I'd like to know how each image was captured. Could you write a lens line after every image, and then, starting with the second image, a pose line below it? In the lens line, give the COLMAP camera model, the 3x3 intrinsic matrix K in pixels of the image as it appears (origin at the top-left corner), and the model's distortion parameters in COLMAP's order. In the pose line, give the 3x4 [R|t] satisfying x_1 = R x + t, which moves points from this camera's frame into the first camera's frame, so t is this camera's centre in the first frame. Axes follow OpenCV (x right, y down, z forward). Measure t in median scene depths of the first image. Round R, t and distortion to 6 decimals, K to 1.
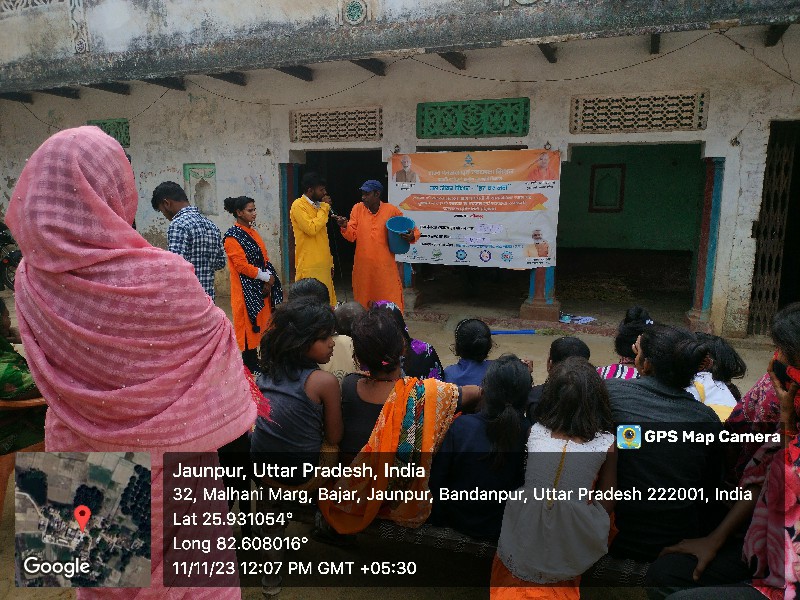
lens RADIAL K [[615.2, 0, 400.0], [0, 615.2, 300.0], [0, 0, 1]] dist [0.081867, -0.092759]
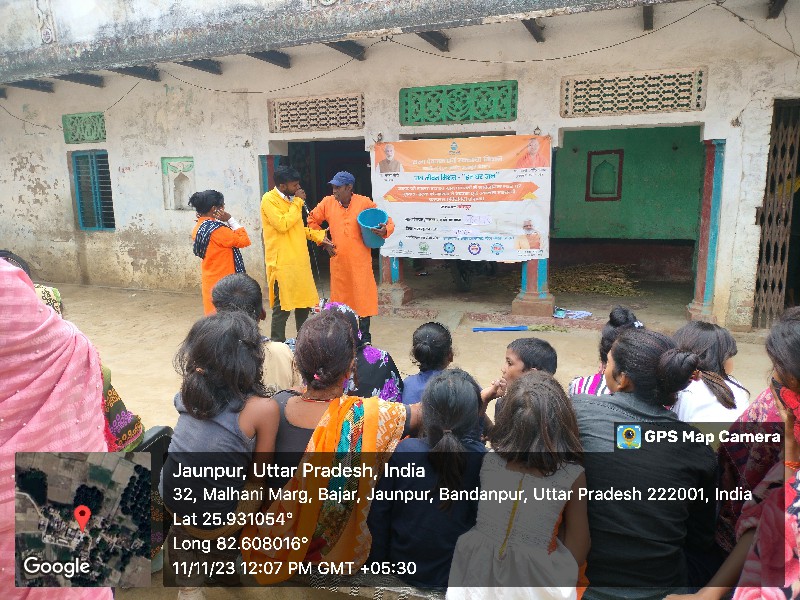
lens RADIAL K [[612.2, 0, 402.8], [0, 612.2, 295.3], [0, 0, 1]] dist [0.067726, -0.074169]
pose [[0.999825, -0.015831, -0.010012, 0.037819], [0.015866, 0.999868, 0.003461, -0.004929], [0.009956, -0.003619, 0.999944, 0.058400]]
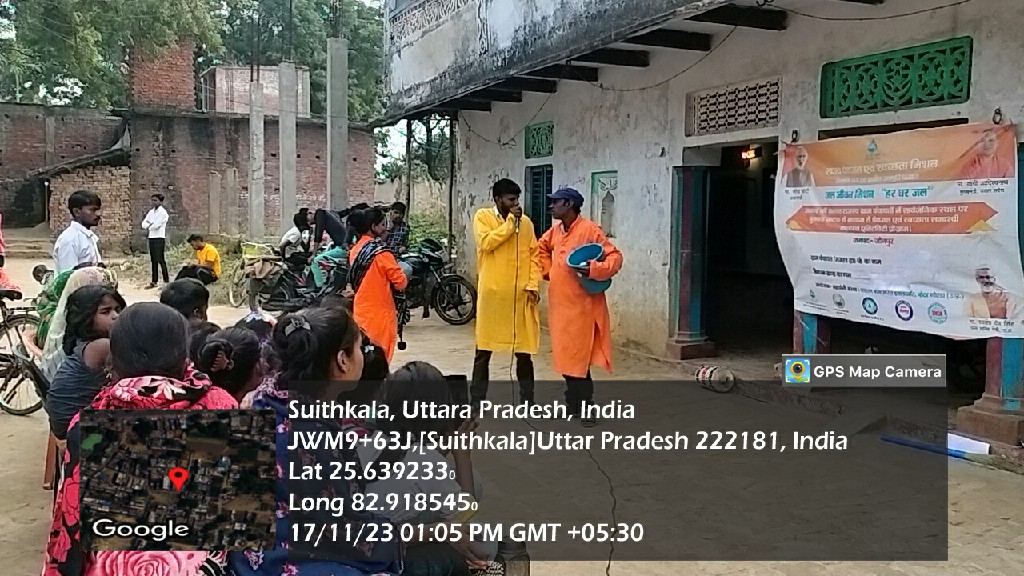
lens RADIAL K [[965.8, 0, 512.0], [0, 965.8, 288.0], [0, 0, 1]] dist [0.010410, 0.005460]
pose [[0.710157, 0.049894, -0.702273, 0.524044], [-0.119537, 0.991548, -0.050433, -0.002724], [0.693821, 0.119763, 0.710119, 0.105775]]
